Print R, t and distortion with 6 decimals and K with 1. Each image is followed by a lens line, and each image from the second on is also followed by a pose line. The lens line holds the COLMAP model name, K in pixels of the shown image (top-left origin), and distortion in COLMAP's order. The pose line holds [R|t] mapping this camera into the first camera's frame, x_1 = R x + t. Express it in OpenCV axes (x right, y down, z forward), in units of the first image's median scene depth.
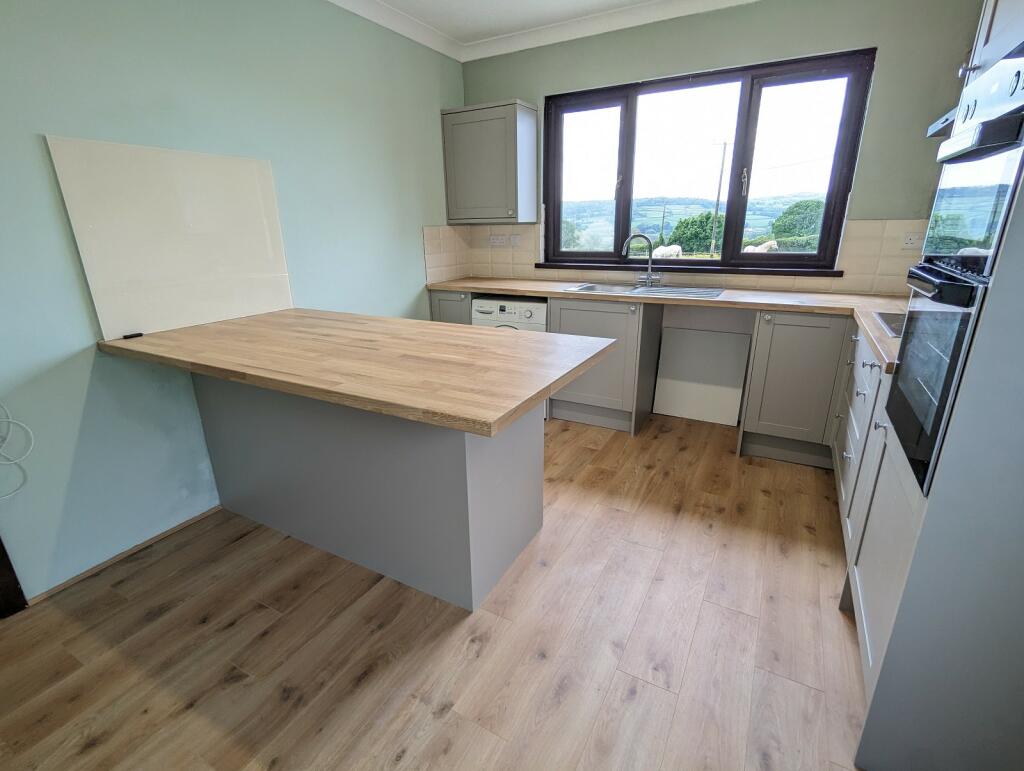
lens RADIAL K [[490.6, 0, 504.9], [0, 490.6, 386.8], [0, 0, 1]] dist [0.001889, 0.001808]
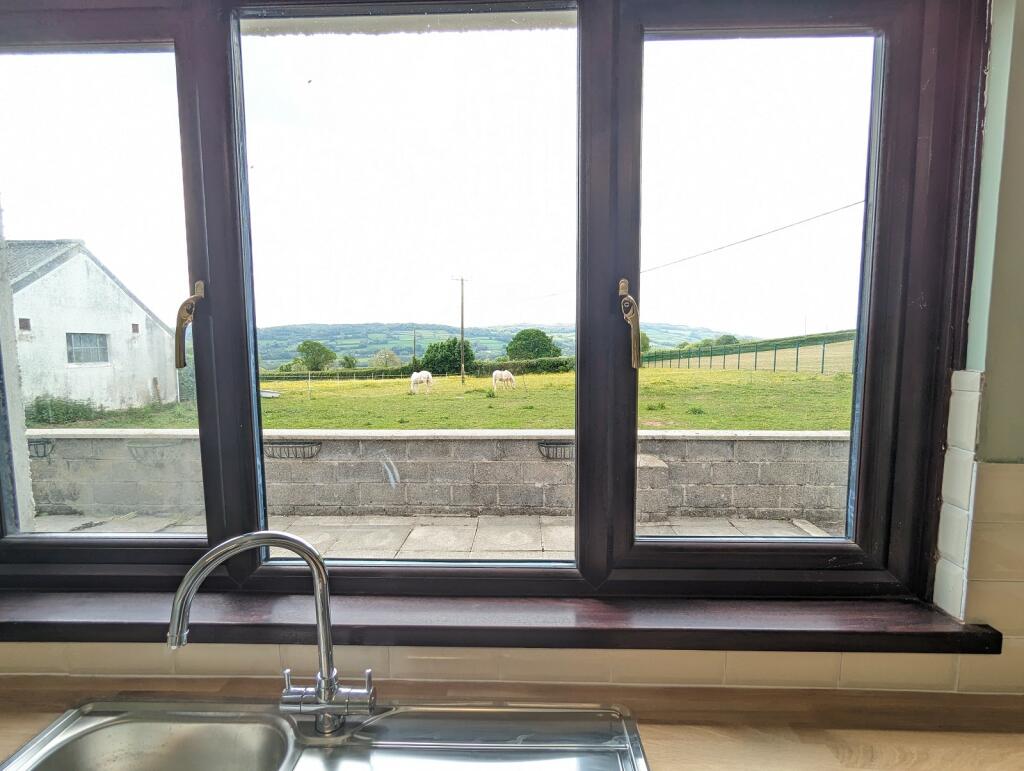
lens RADIAL K [[490.6, 0, 509.9], [0, 490.6, 383.2], [0, 0, 1]] dist [0.001889, 0.001808]
pose [[0.883885, -0.027020, 0.466923, 0.455008], [0.139326, 0.968216, -0.207716, -0.523105], [-0.446470, 0.248651, 0.859556, 1.245259]]
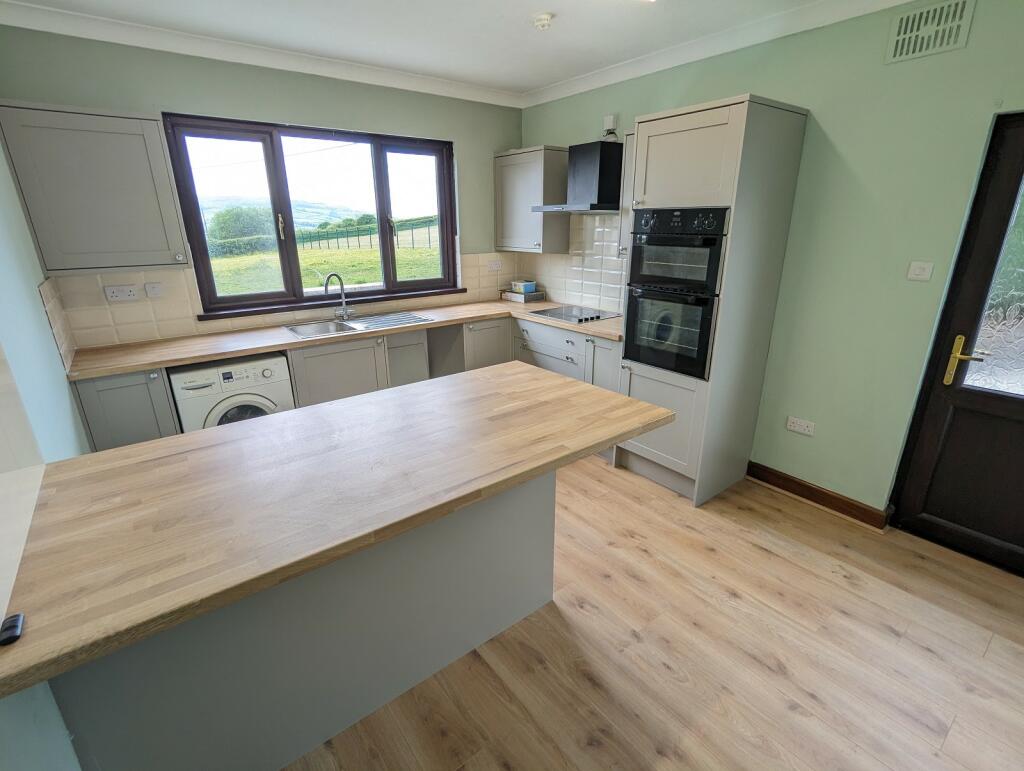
lens RADIAL K [[490.6, 0, 512.5], [0, 490.6, 387.0], [0, 0, 1]] dist [0.001889, 0.001808]
pose [[0.384534, -0.284418, 0.878203, -0.938934], [0.292172, 0.939941, 0.176481, -0.257791], [-0.875654, 0.188723, 0.444538, 0.411007]]
